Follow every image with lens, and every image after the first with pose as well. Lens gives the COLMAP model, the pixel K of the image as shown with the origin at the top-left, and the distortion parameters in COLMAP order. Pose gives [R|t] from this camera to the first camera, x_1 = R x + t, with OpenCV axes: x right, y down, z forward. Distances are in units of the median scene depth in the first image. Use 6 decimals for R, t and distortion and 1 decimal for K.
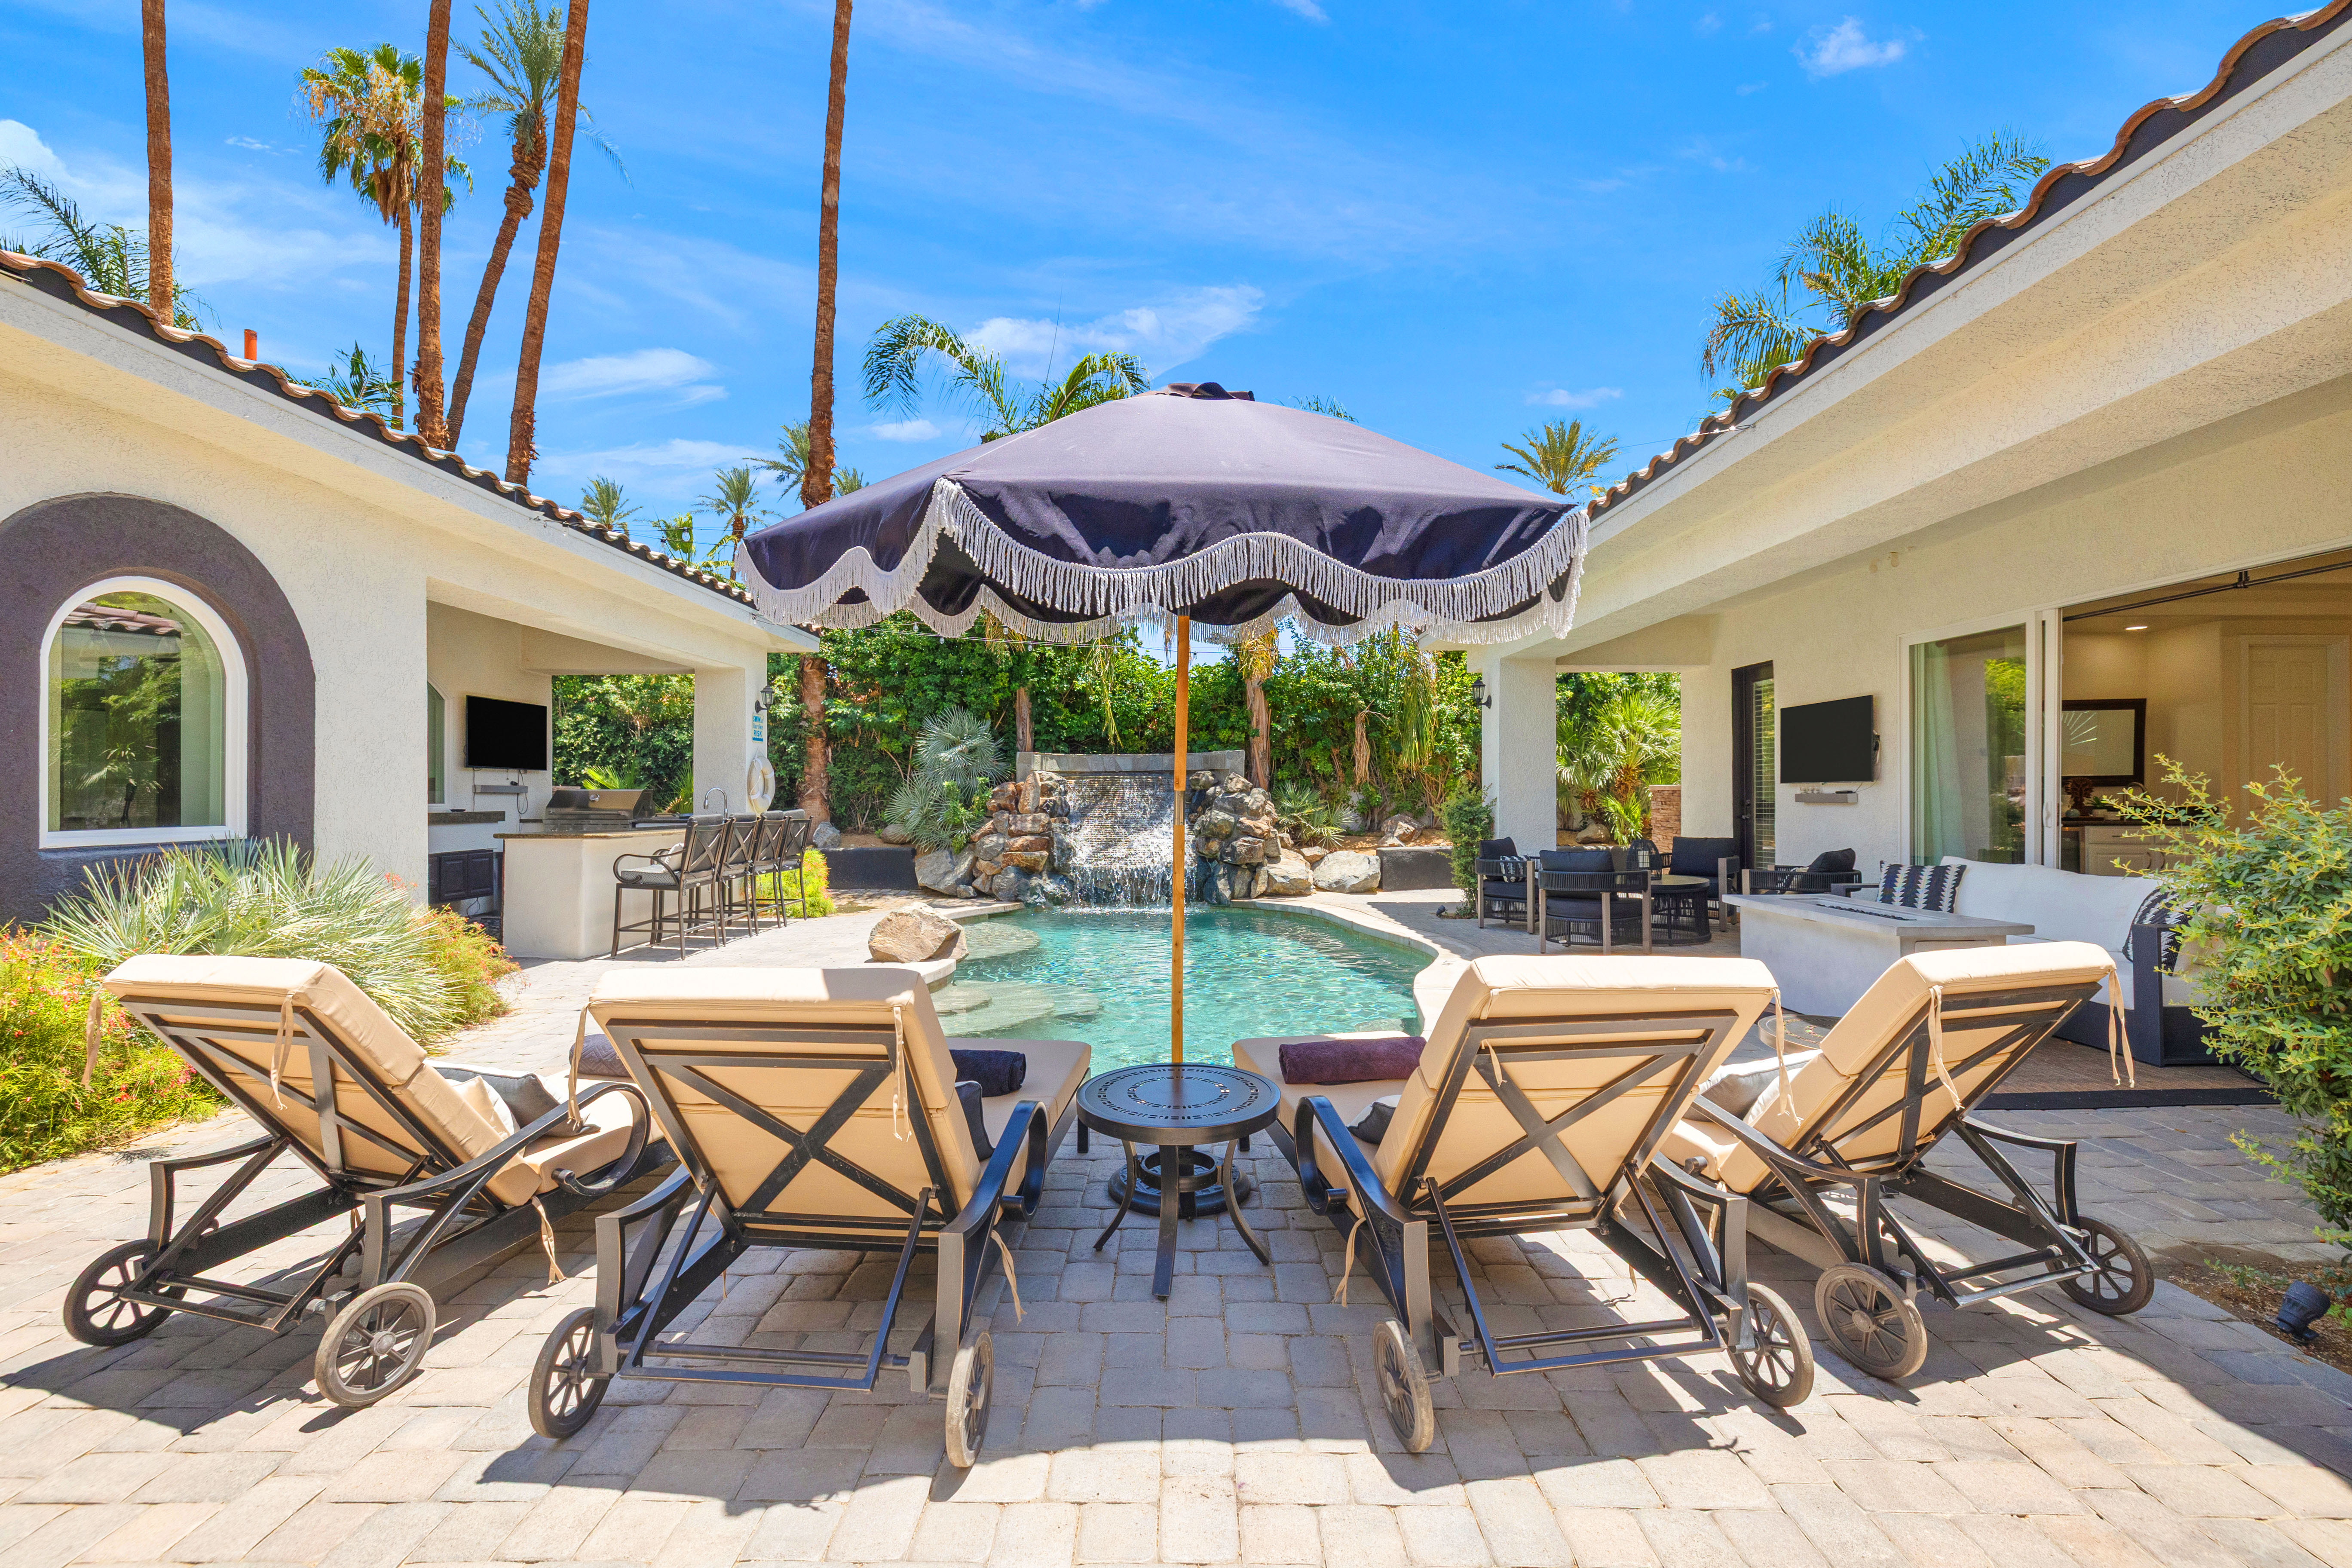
lens RADIAL K [[1009.9, 0, 1173.6], [0, 1009.9, 778.9], [0, 0, 1]] dist [0.002467, -0.000512]
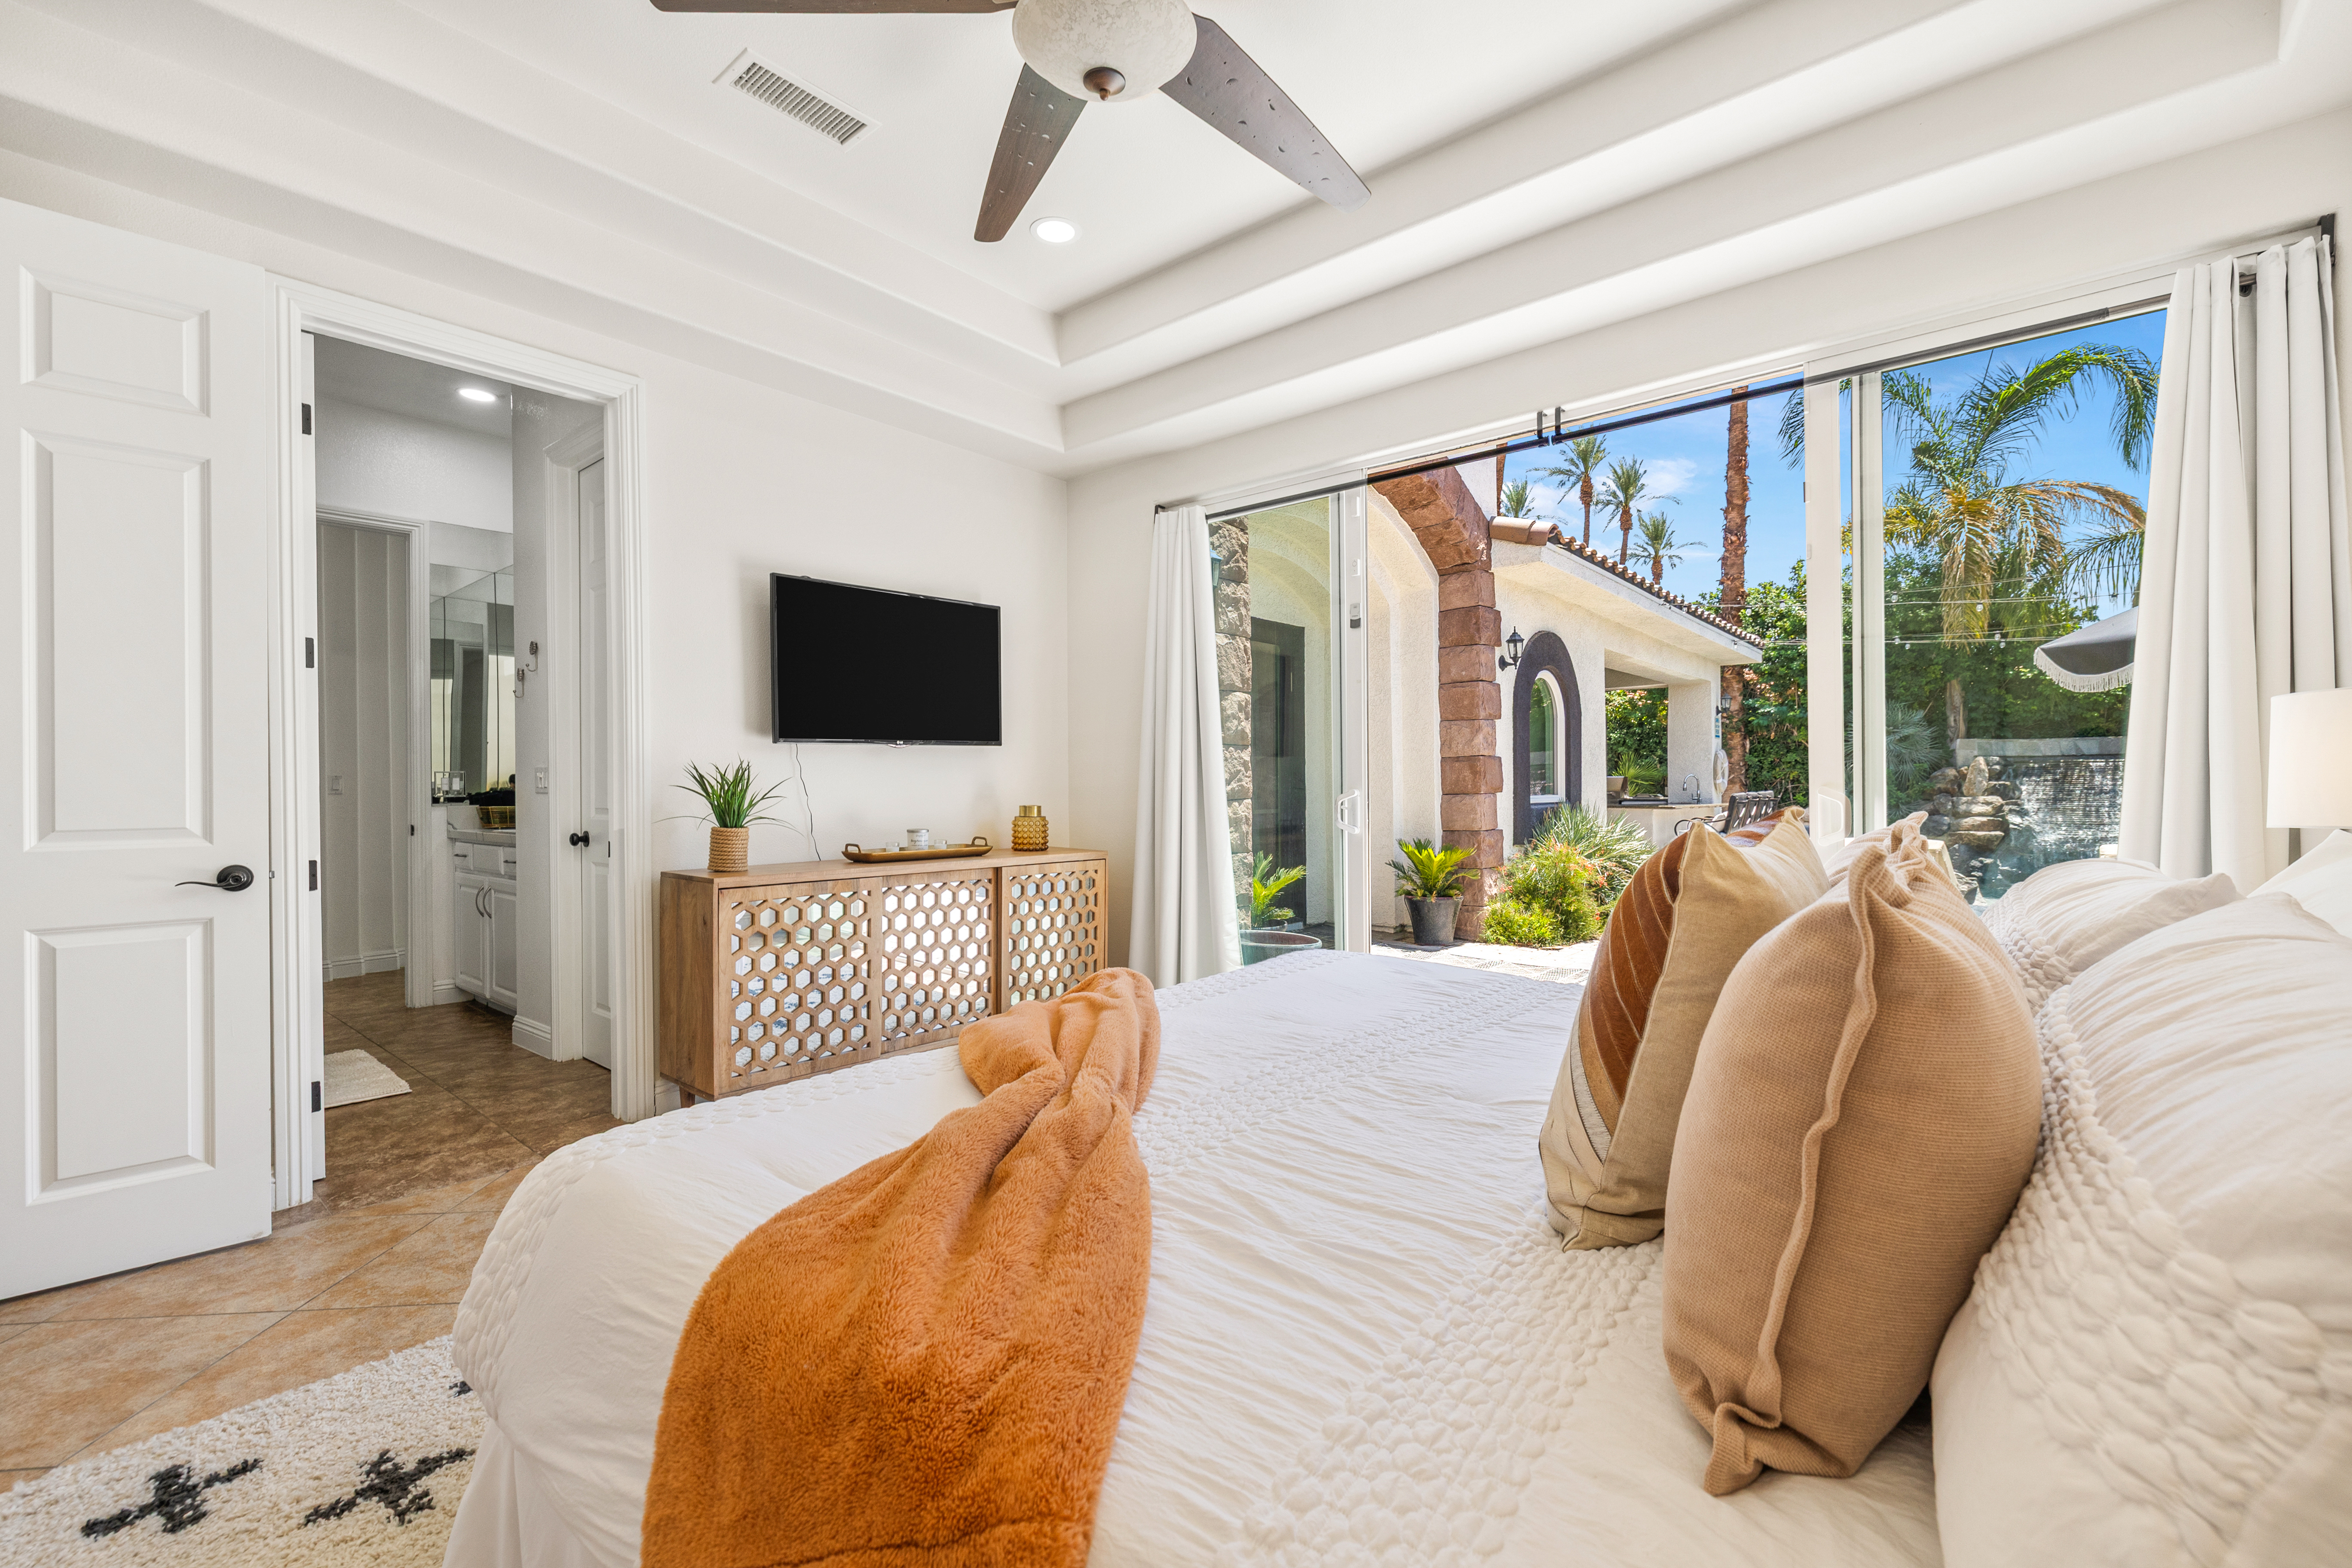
lens RADIAL K [[1009.9, 0, 1180.0], [0, 1009.9, 781.3], [0, 0, 1]] dist [0.002467, -0.000512]
pose [[0.767464, -0.003950, -0.641080, -0.098119], [0.012767, 0.999877, 0.009123, -0.001887], [0.640965, -0.015186, 0.767420, -0.352485]]
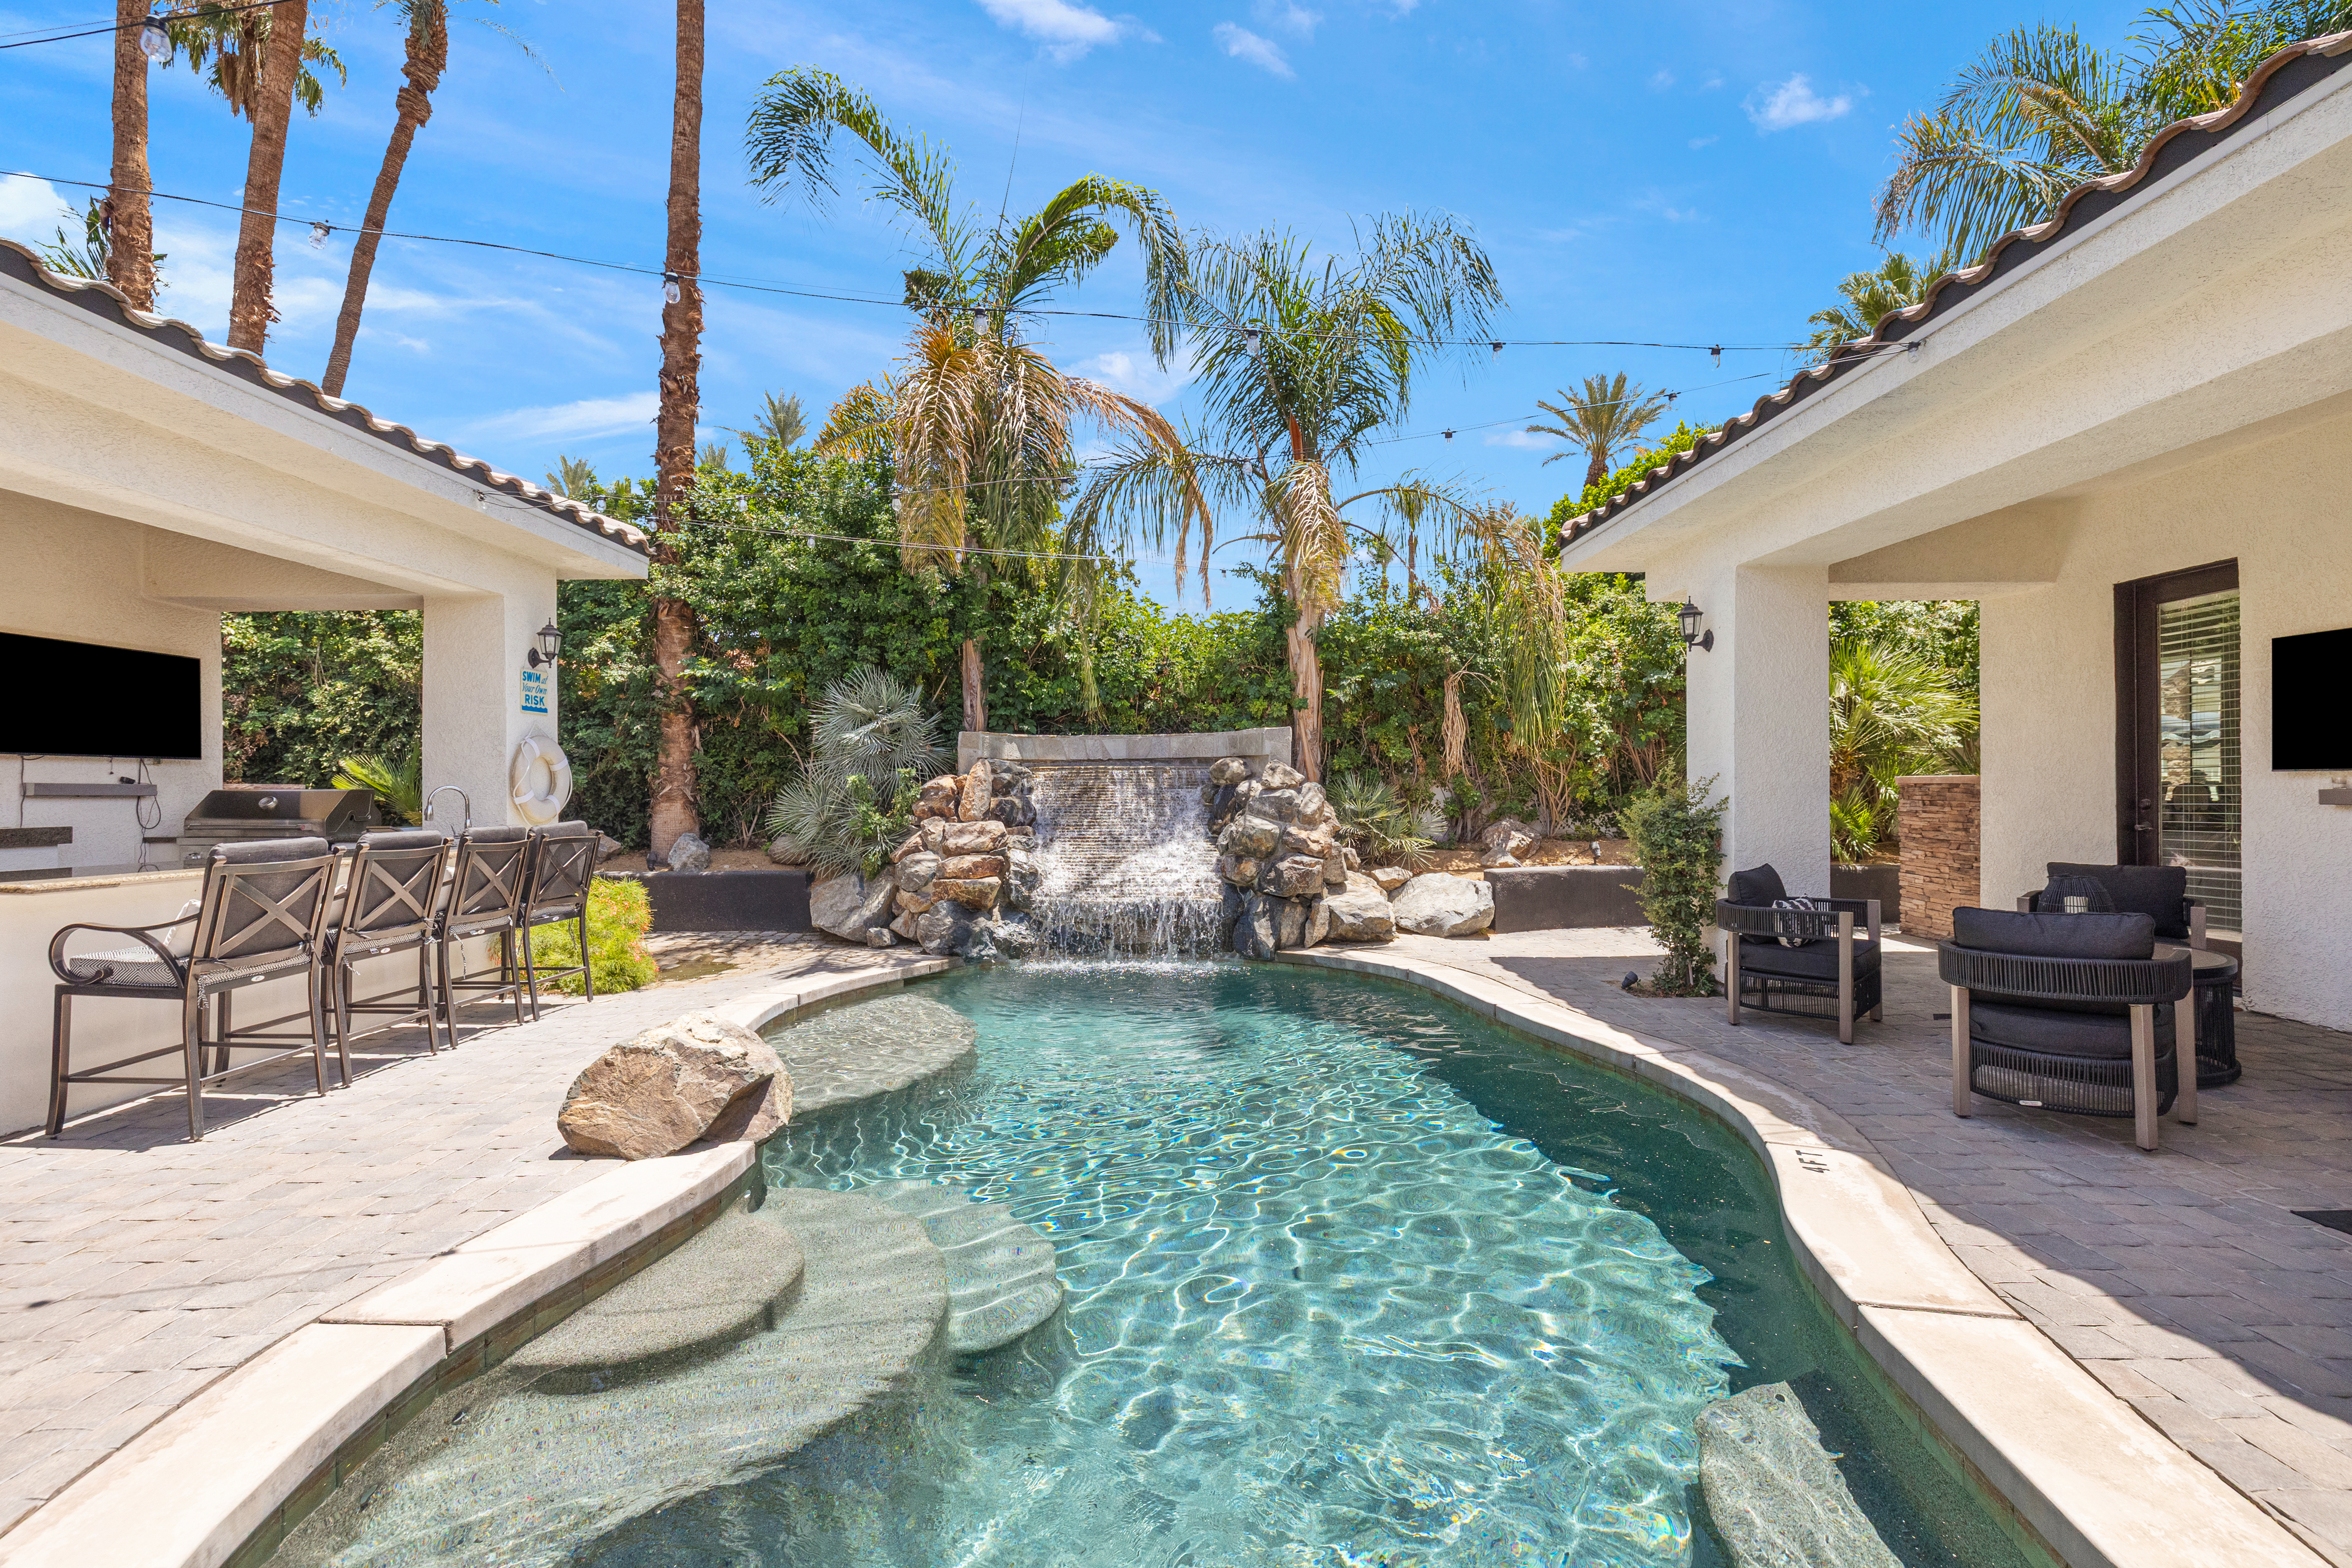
lens RADIAL K [[1009.9, 0, 1181.2], [0, 1009.9, 784.2], [0, 0, 1]] dist [0.002467, -0.000512]
pose [[0.999961, -0.004313, 0.007694, -0.008850], [0.004231, 0.999935, 0.010617, 0.002434], [-0.007739, -0.010584, 0.999914, 0.305456]]
